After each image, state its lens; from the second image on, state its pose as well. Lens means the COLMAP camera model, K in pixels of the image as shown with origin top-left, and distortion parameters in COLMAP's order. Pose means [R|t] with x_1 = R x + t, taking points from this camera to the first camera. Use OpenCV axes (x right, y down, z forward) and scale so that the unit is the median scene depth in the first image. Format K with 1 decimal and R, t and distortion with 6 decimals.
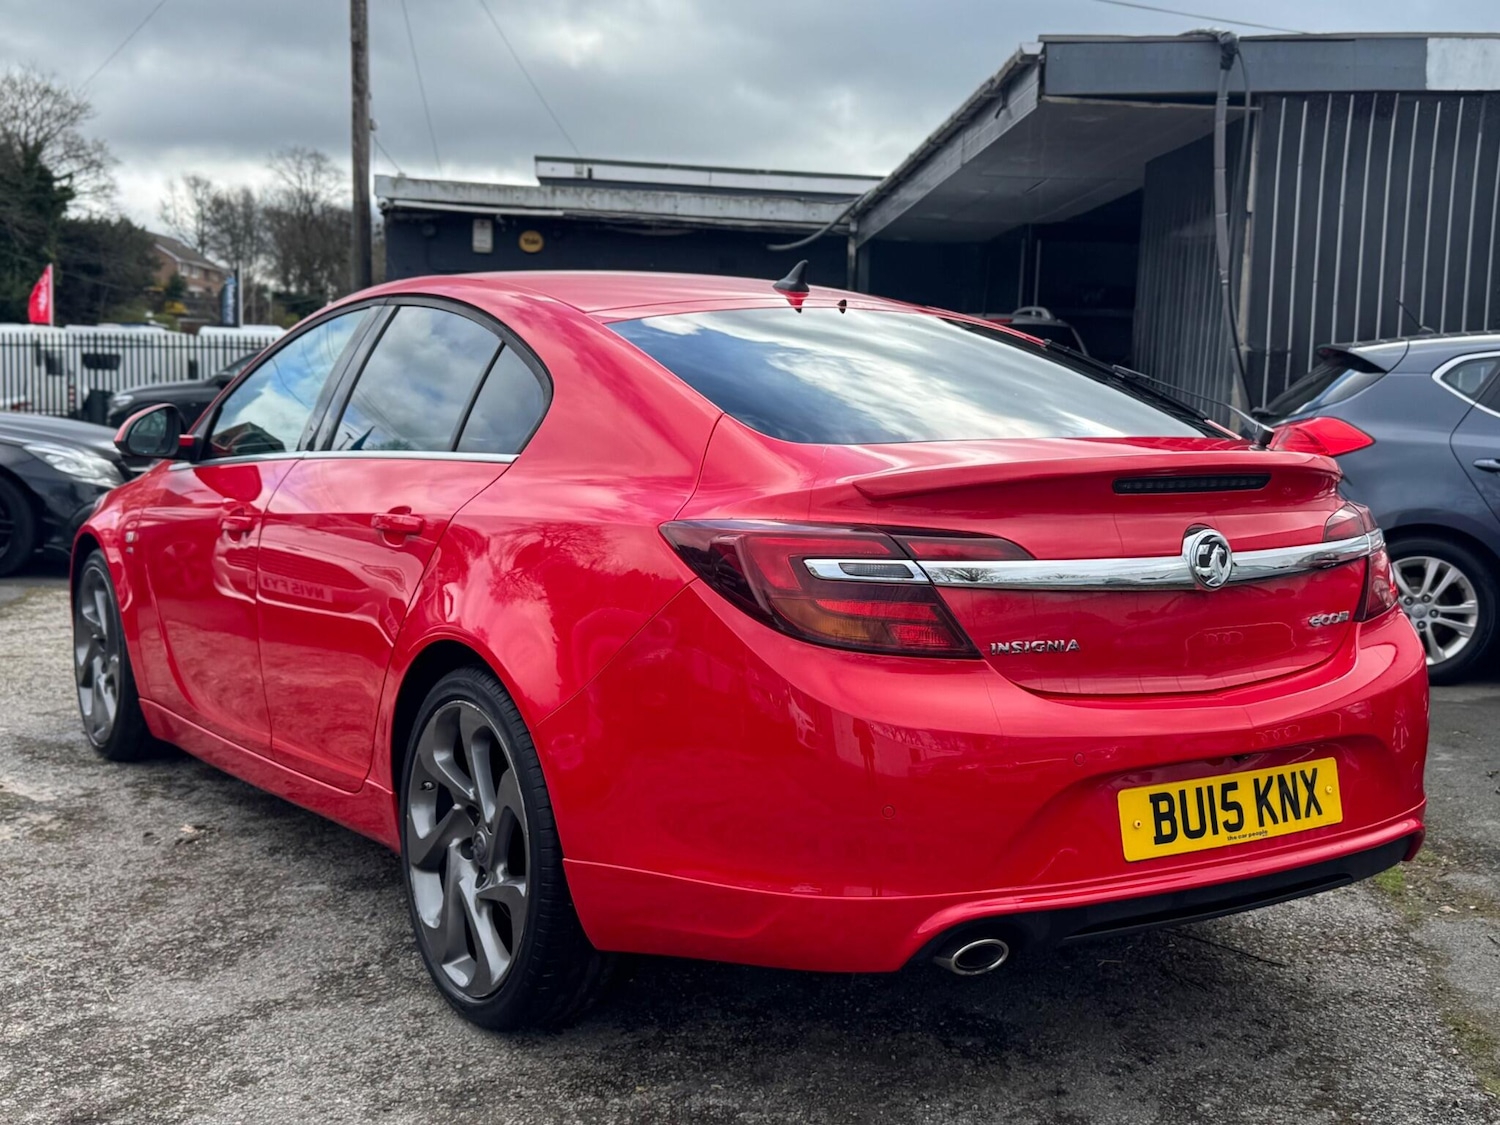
lens RADIAL K [[1771.7, 0, 781.7], [0, 1771.7, 572.5], [0, 0, 1]] dist [0.198695, -0.480604]
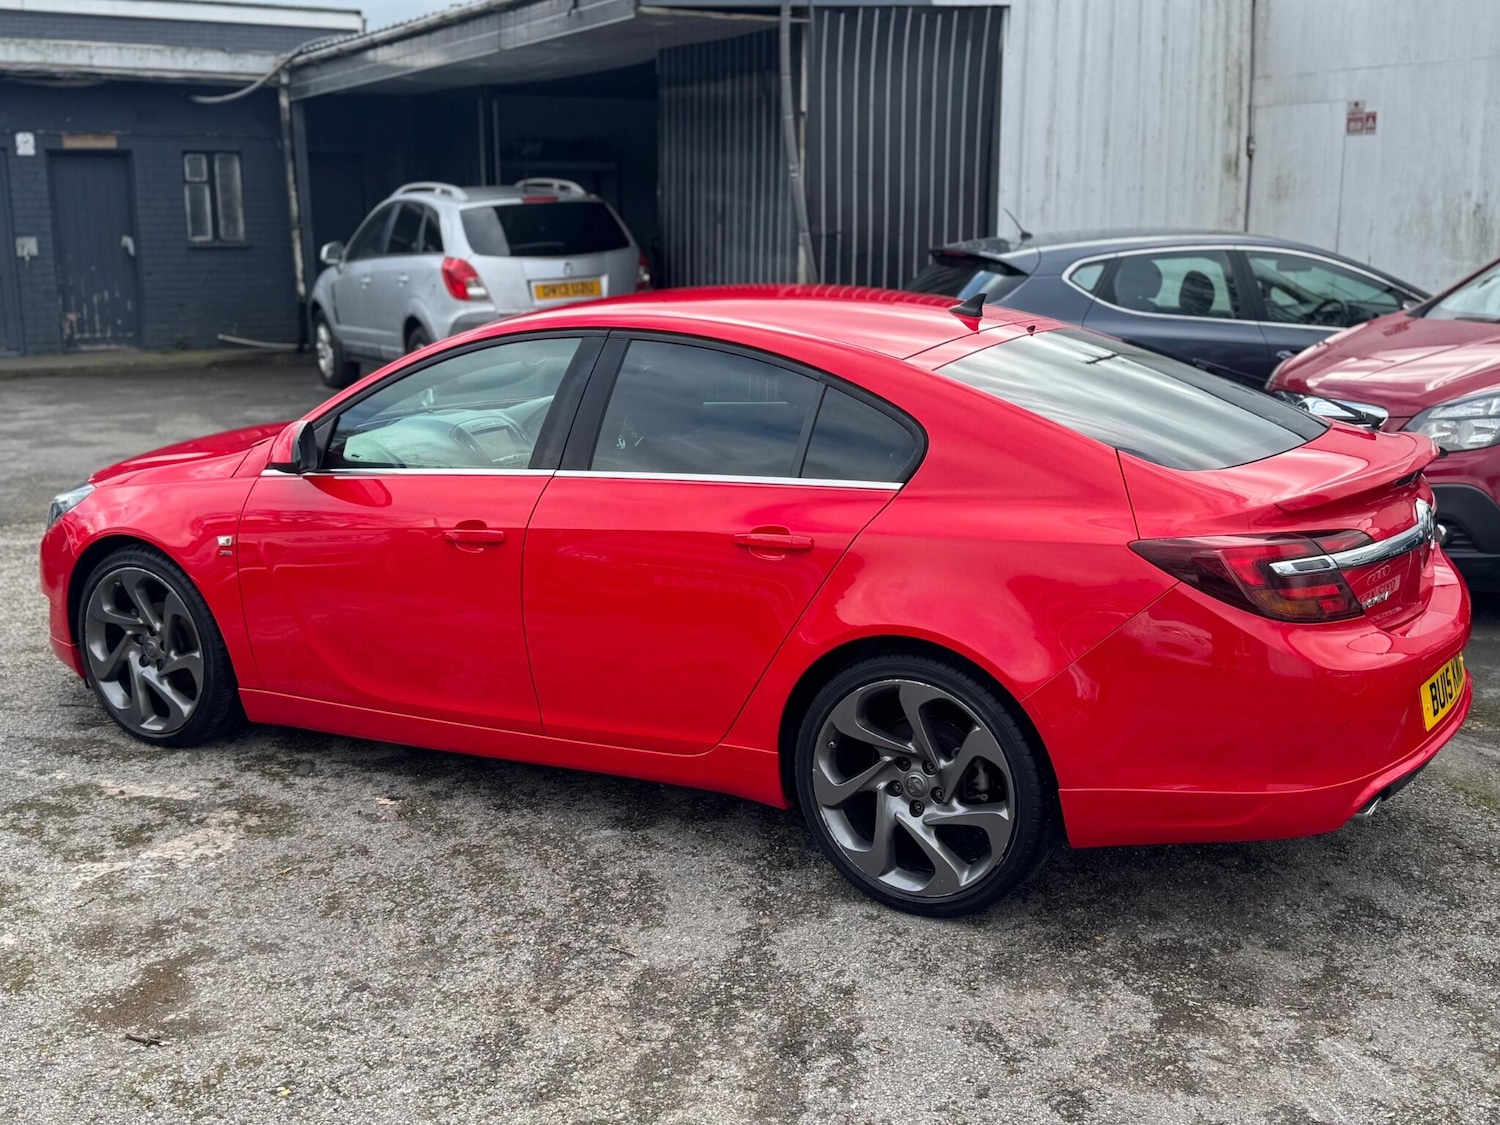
lens RADIAL K [[1725.3, 0, 757.5], [0, 1725.3, 563.1], [0, 0, 1]] dist [0.208410, -0.496714]
pose [[0.905864, -0.119458, 0.406374, -0.742589], [0.072107, 0.988894, 0.129959, -0.175254], [-0.417386, -0.088423, 0.904417, -0.085047]]
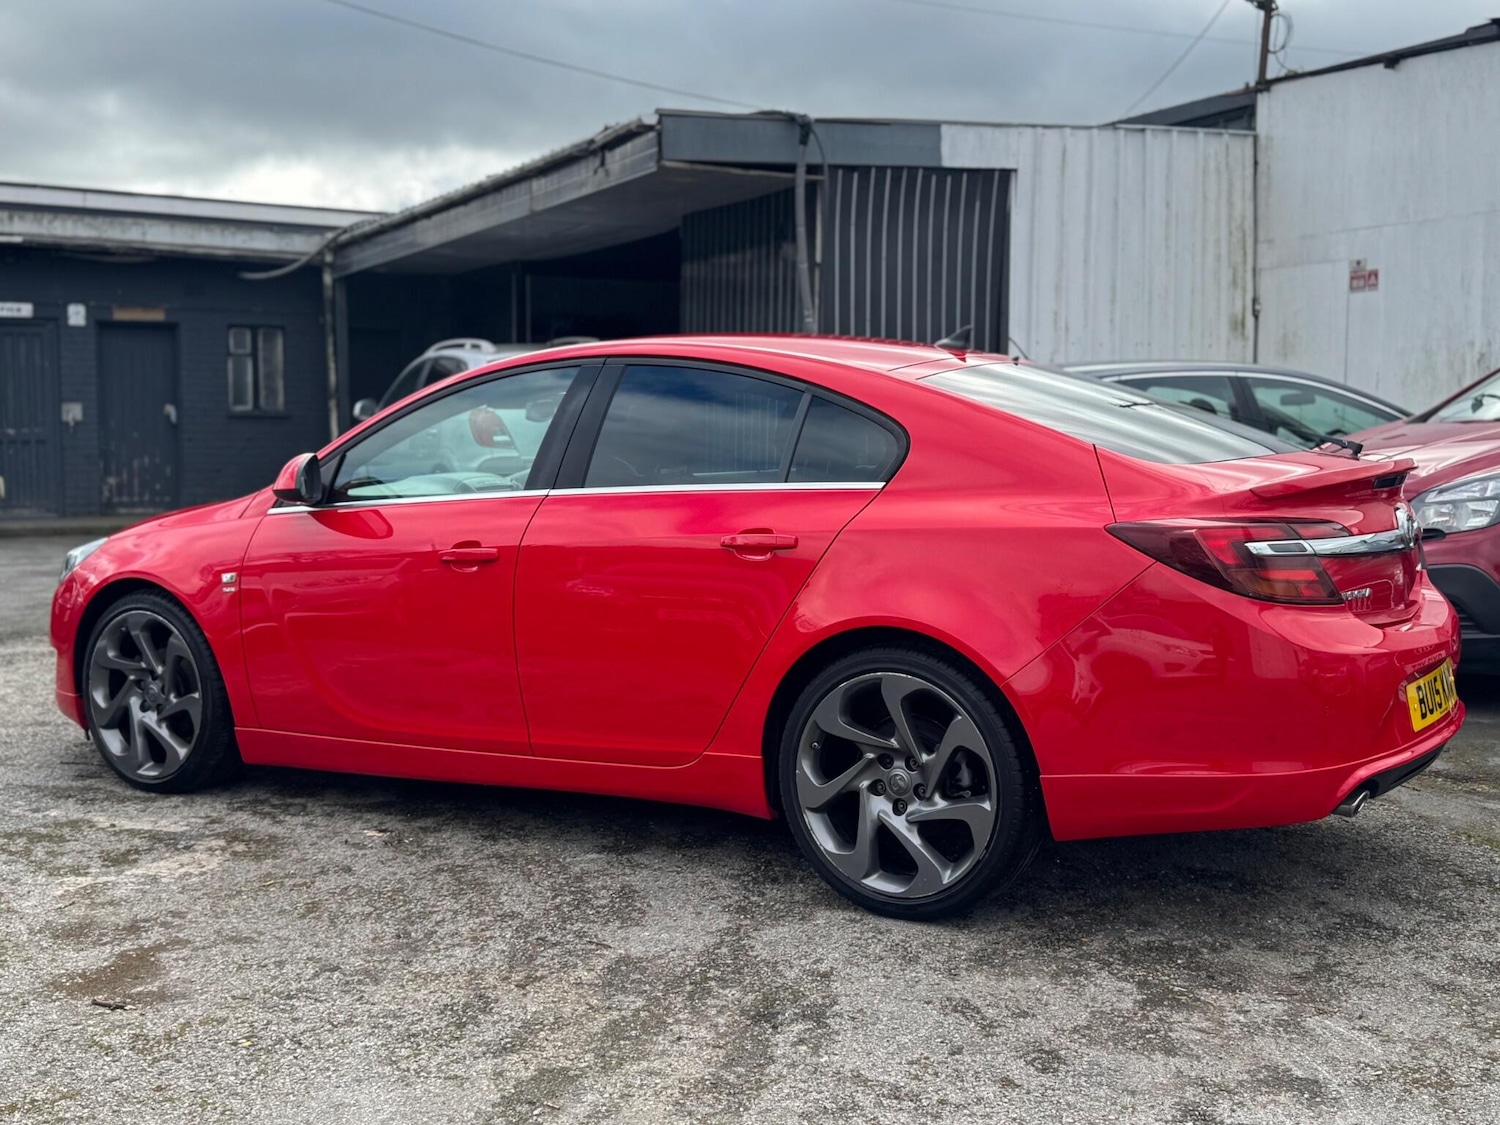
lens RADIAL K [[1723.0, 0, 744.9], [0, 1723.0, 541.2], [0, 0, 1]] dist [0.211326, -0.509044]
pose [[0.916813, -0.055416, 0.395453, -0.732499], [0.064445, 0.997875, -0.009572, -0.017438], [-0.394082, 0.034260, 0.918436, -0.117689]]
